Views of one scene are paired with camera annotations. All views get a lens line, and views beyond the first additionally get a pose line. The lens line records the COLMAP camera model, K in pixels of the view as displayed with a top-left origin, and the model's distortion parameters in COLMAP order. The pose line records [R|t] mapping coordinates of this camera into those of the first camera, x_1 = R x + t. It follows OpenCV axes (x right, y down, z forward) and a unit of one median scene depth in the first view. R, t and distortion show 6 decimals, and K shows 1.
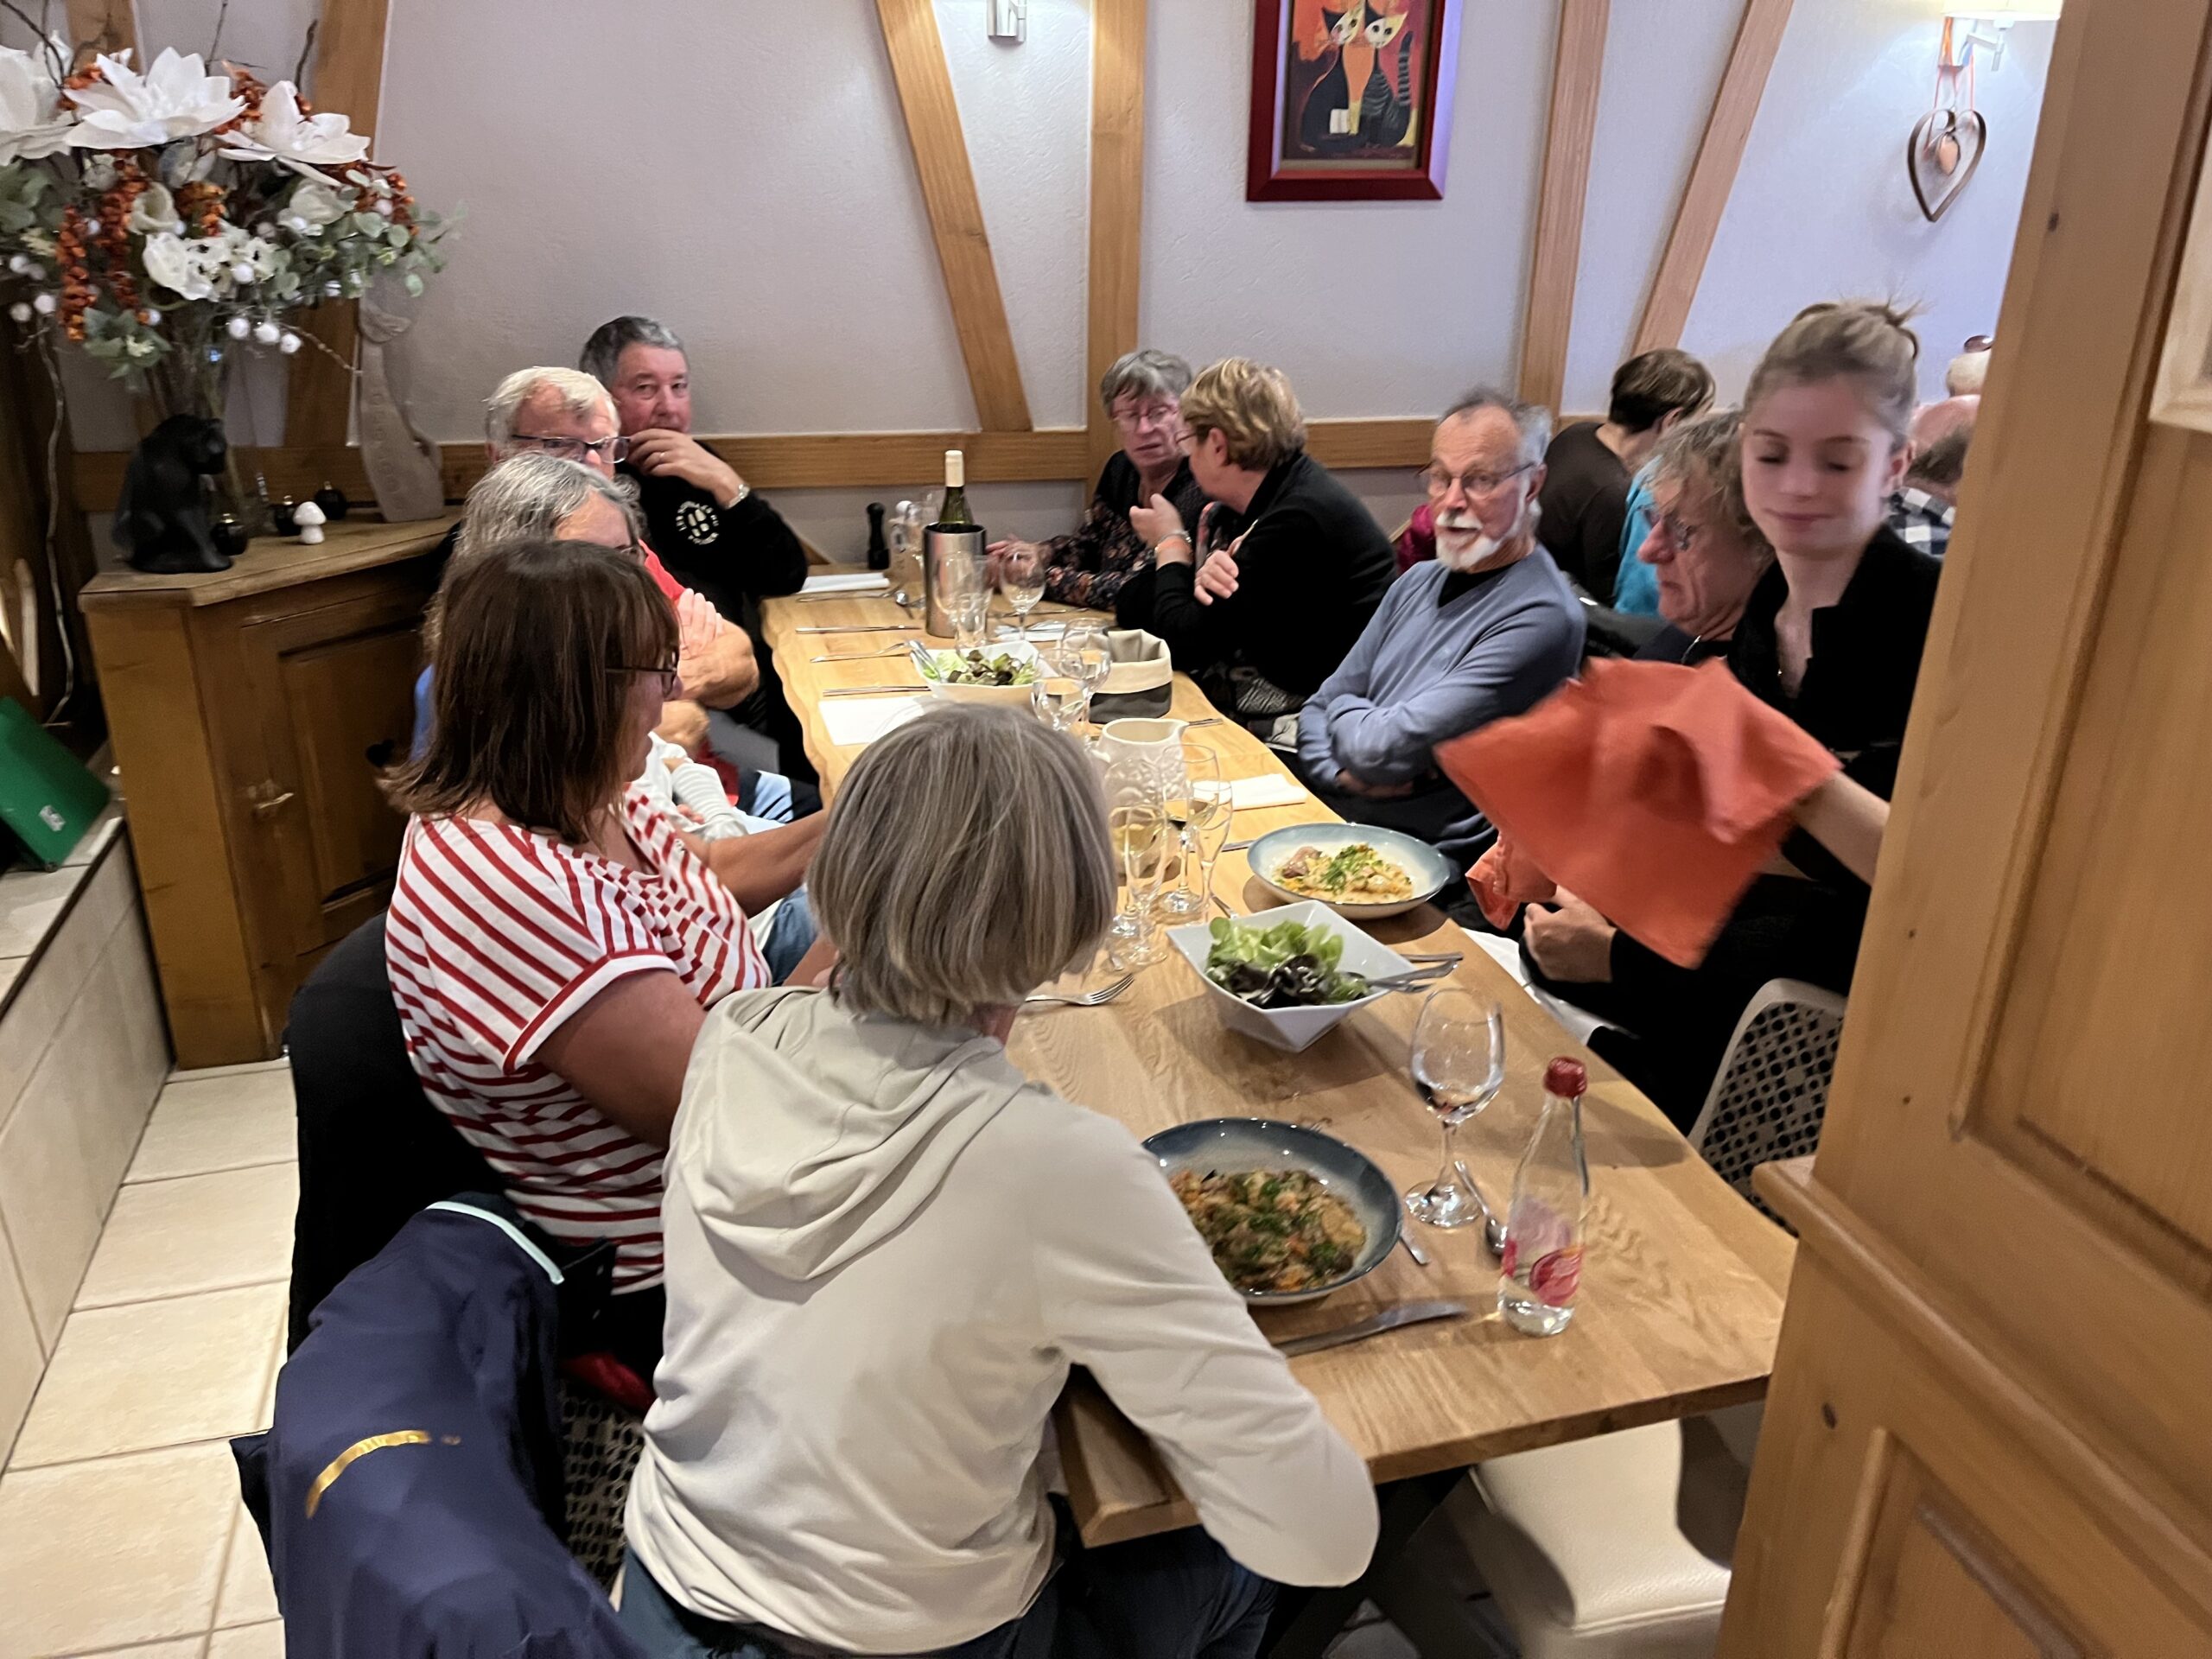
lens RADIAL K [[1687.6, 0, 1101.8], [0, 1687.6, 830.5], [0, 0, 1]] dist [-0.008786, -0.007357]
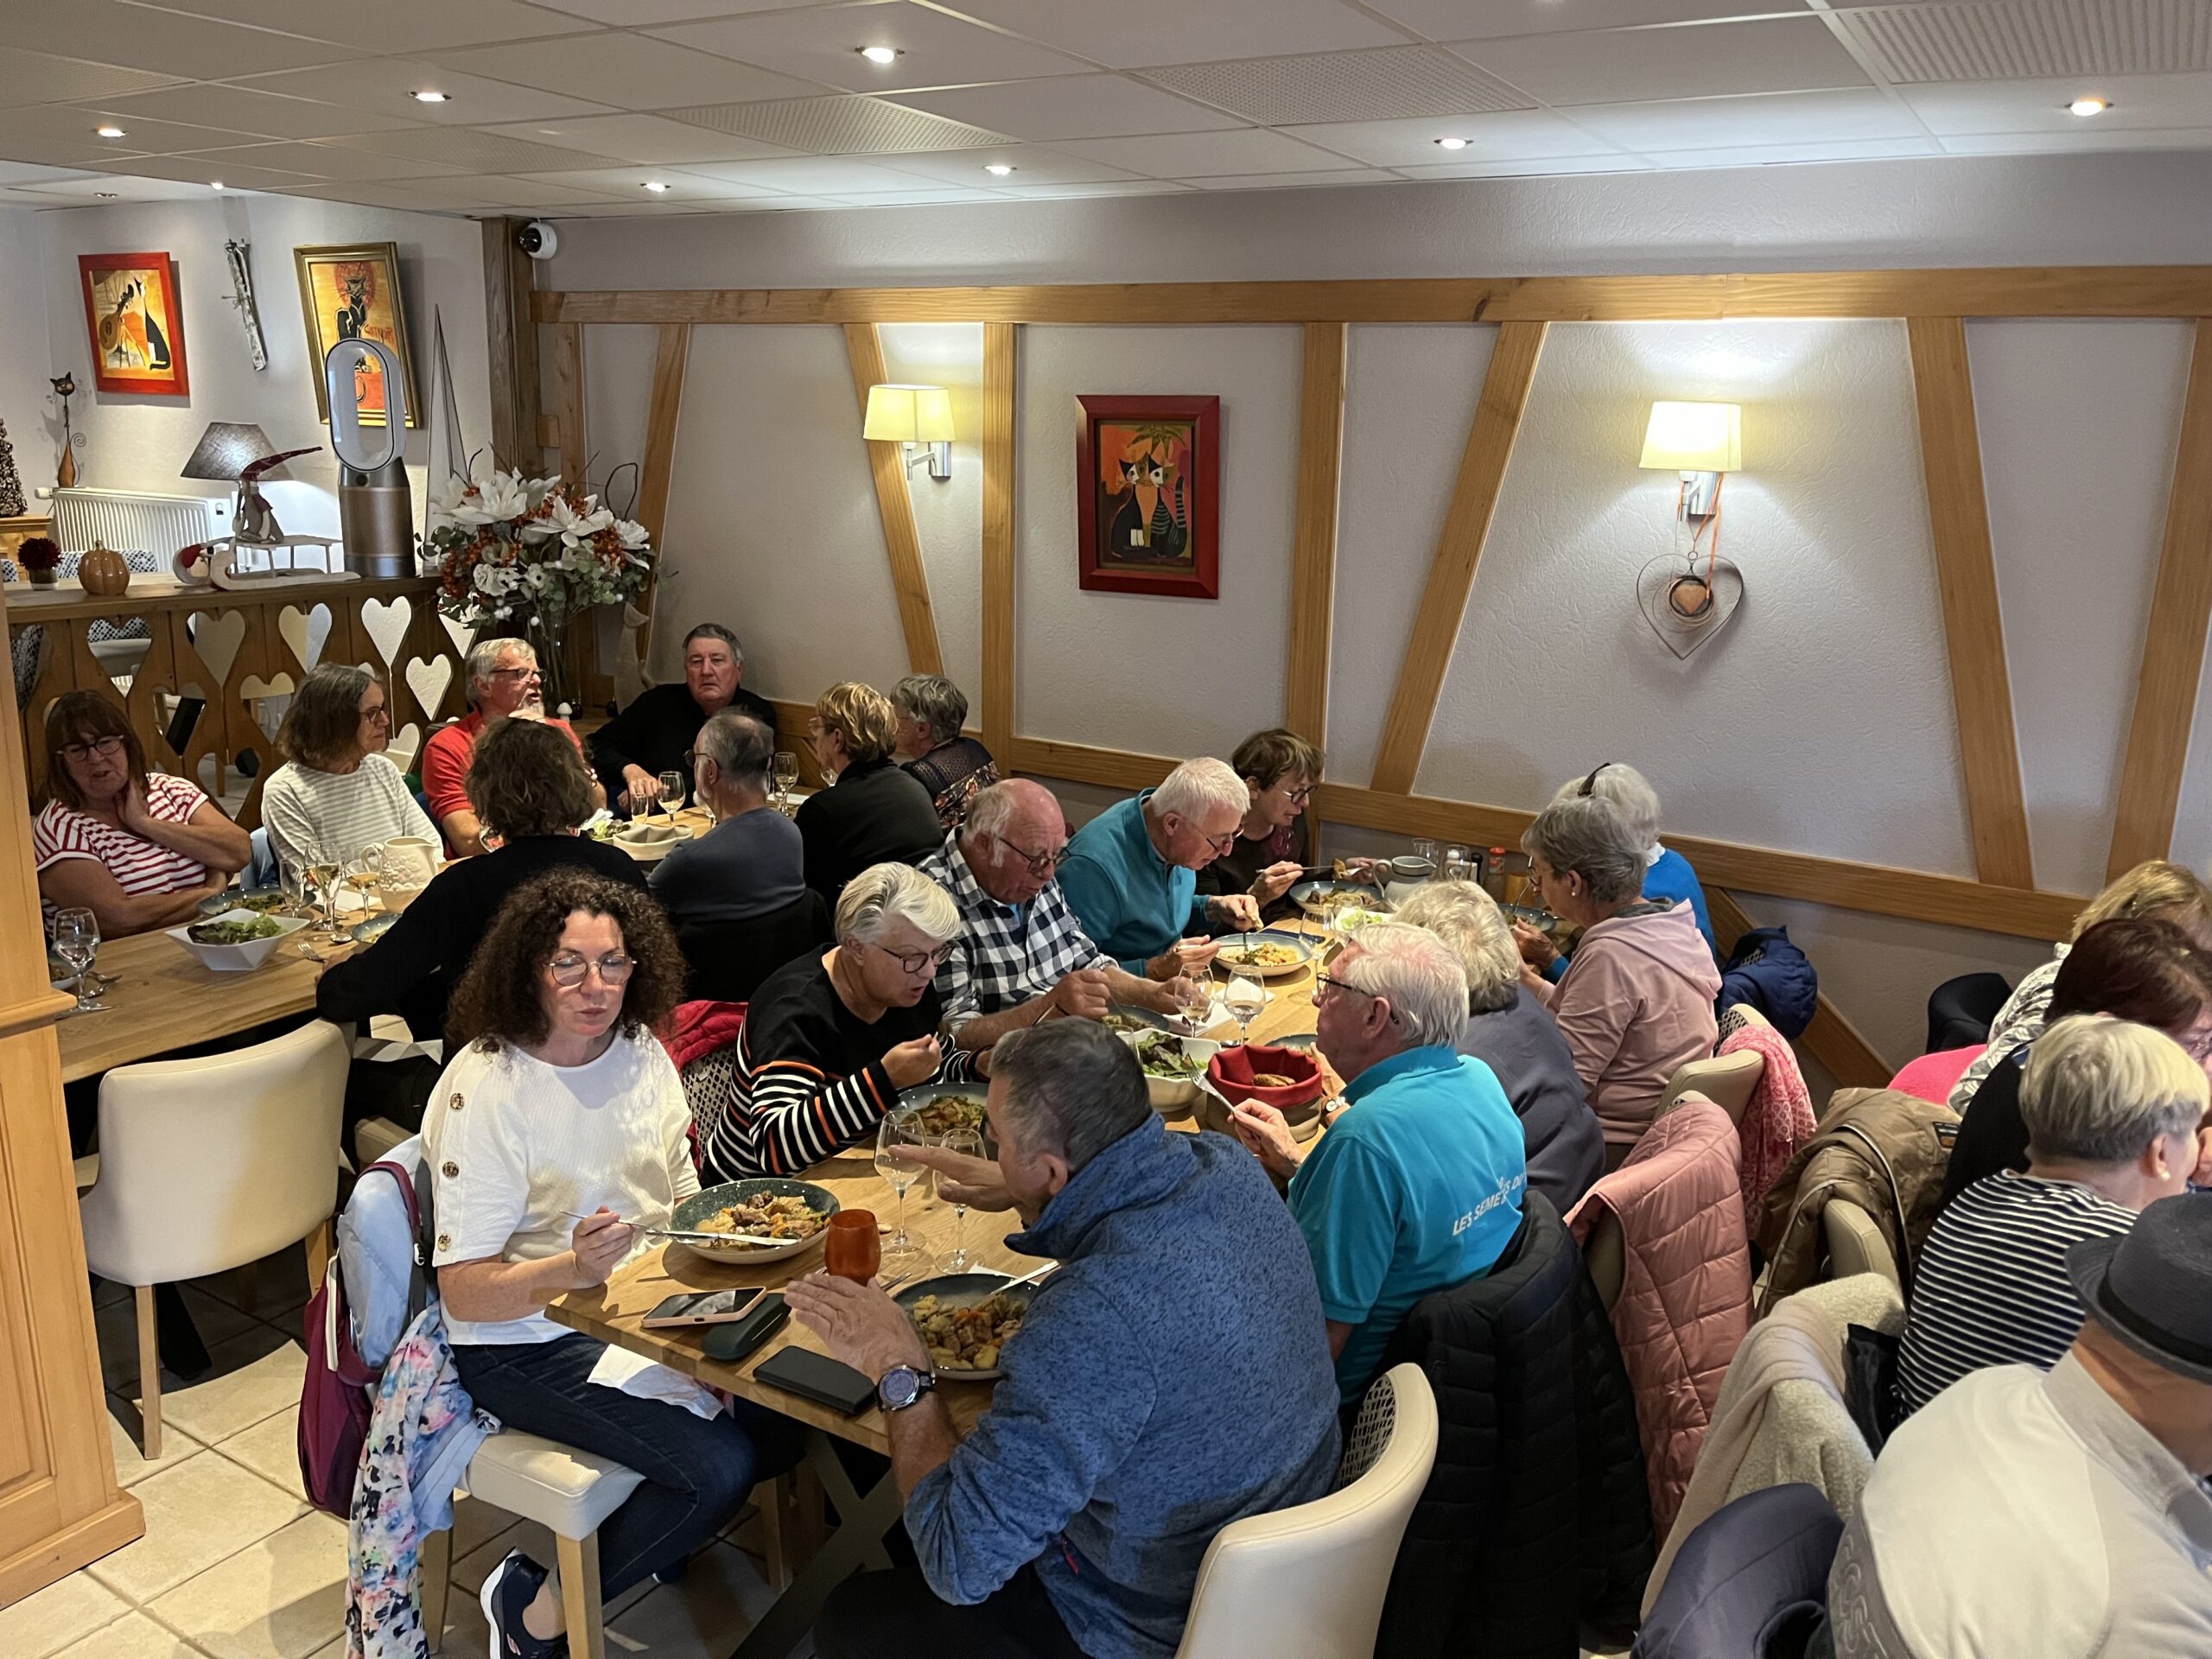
lens RADIAL K [[1687.6, 0, 1115.1], [0, 1687.6, 833.4], [0, 0, 1]] dist [-0.008786, -0.007357]
pose [[0.682728, 0.176147, -0.709122, 1.137442], [-0.292082, 0.955386, -0.043891, -0.134942], [0.669754, 0.237087, 0.703718, 0.103431]]
